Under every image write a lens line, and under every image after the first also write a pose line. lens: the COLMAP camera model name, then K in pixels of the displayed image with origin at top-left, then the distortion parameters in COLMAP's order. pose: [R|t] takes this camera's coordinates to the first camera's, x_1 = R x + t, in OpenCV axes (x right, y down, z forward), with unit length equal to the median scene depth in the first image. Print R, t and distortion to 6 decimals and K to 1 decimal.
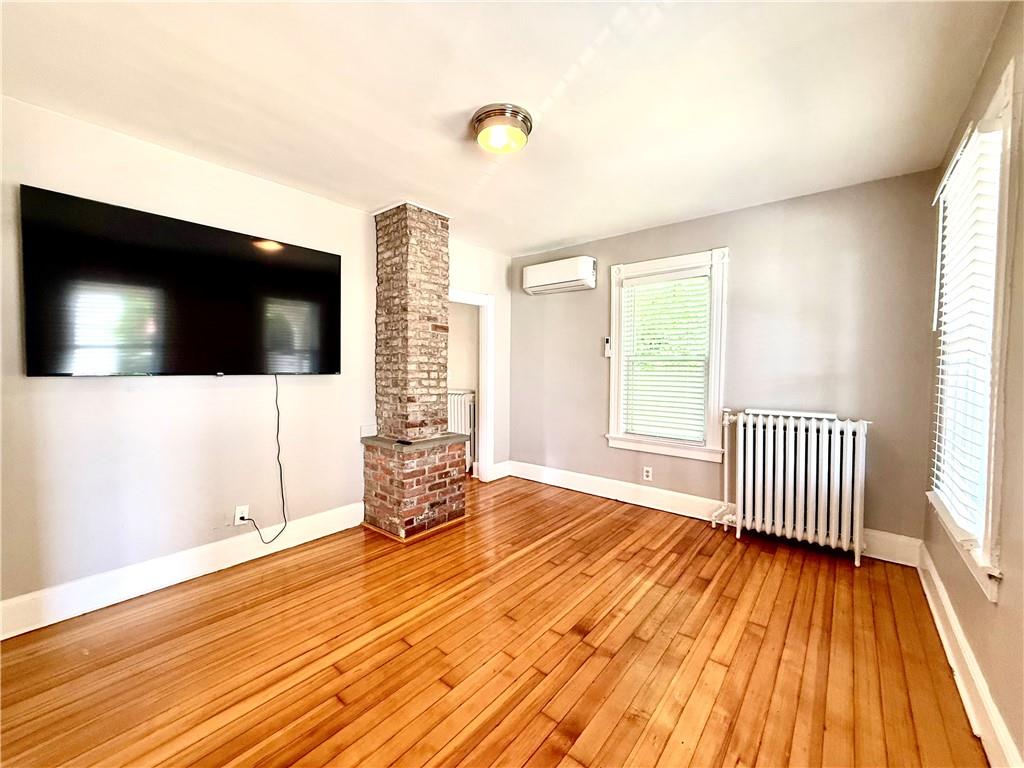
lens RADIAL K [[409.1, 0, 512.0], [0, 409.1, 381.8], [0, 0, 1]] dist [-0.002055, 0.000487]
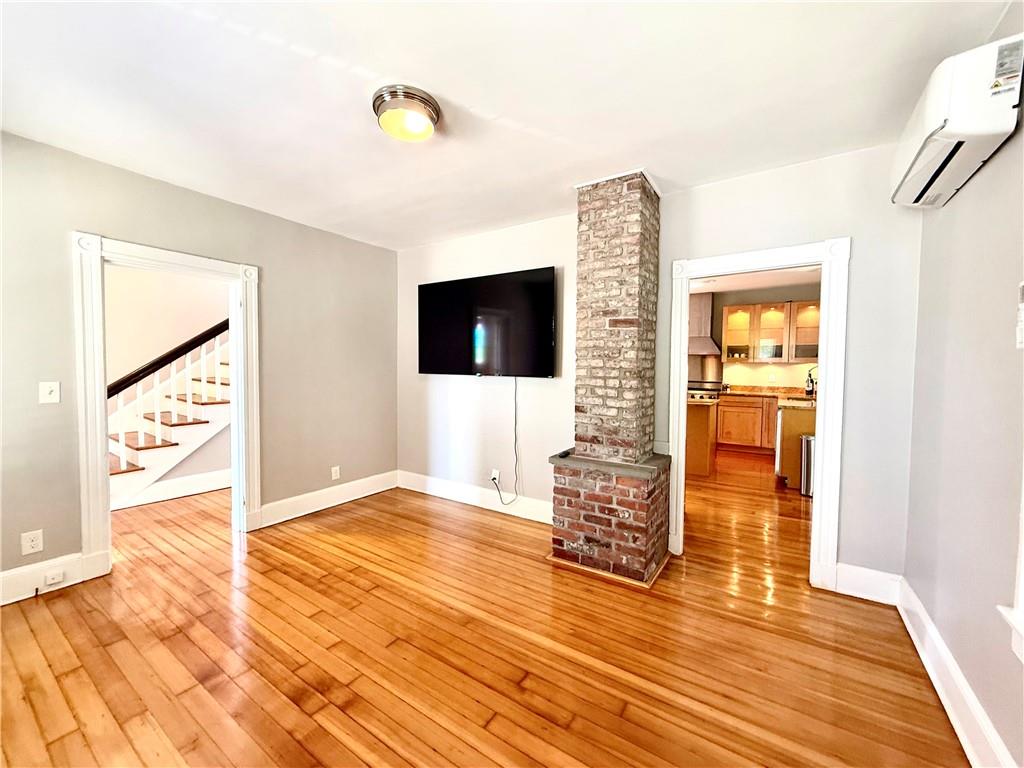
lens RADIAL K [[409.1, 0, 510.5], [0, 409.1, 382.7], [0, 0, 1]] dist [-0.002055, 0.000487]
pose [[0.102778, 0.036903, -0.994020, 0.594896], [-0.044420, 0.998485, 0.032476, -0.034767], [0.993712, 0.040816, 0.104261, 0.736579]]
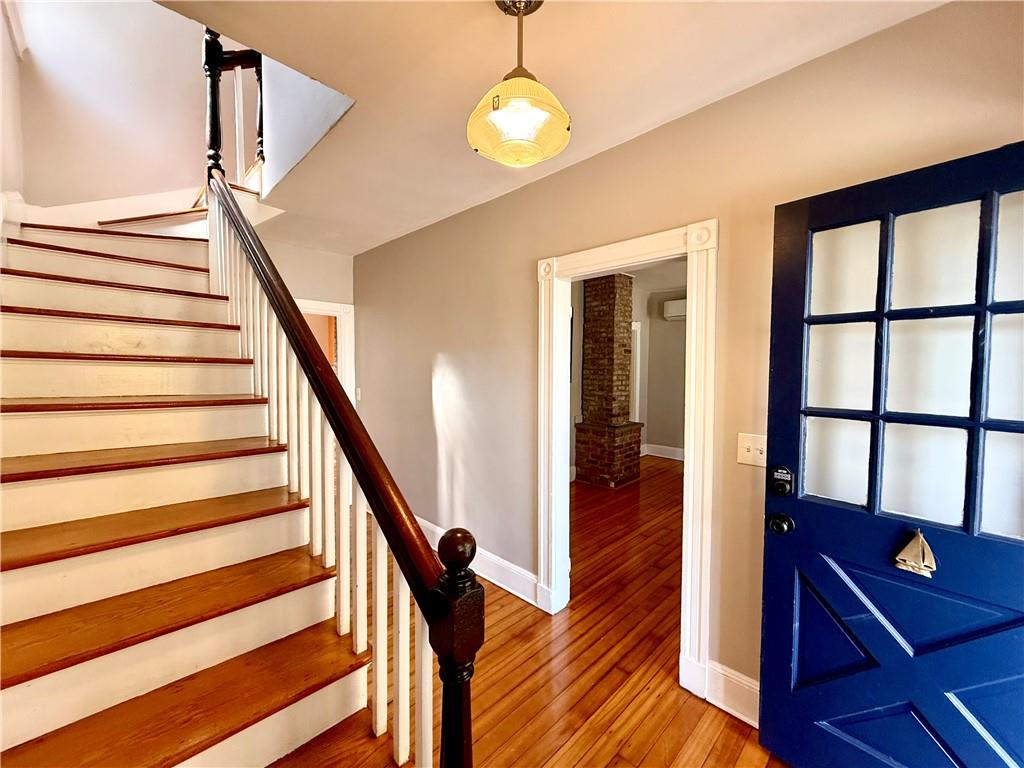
lens RADIAL K [[409.1, 0, 509.4], [0, 409.1, 381.1], [0, 0, 1]] dist [-0.002055, 0.000487]
pose [[0.994594, 0.002883, -0.103800, -0.465283], [-0.002005, 0.999961, 0.008556, -0.035152], [0.103820, -0.008302, 0.994561, -0.553976]]
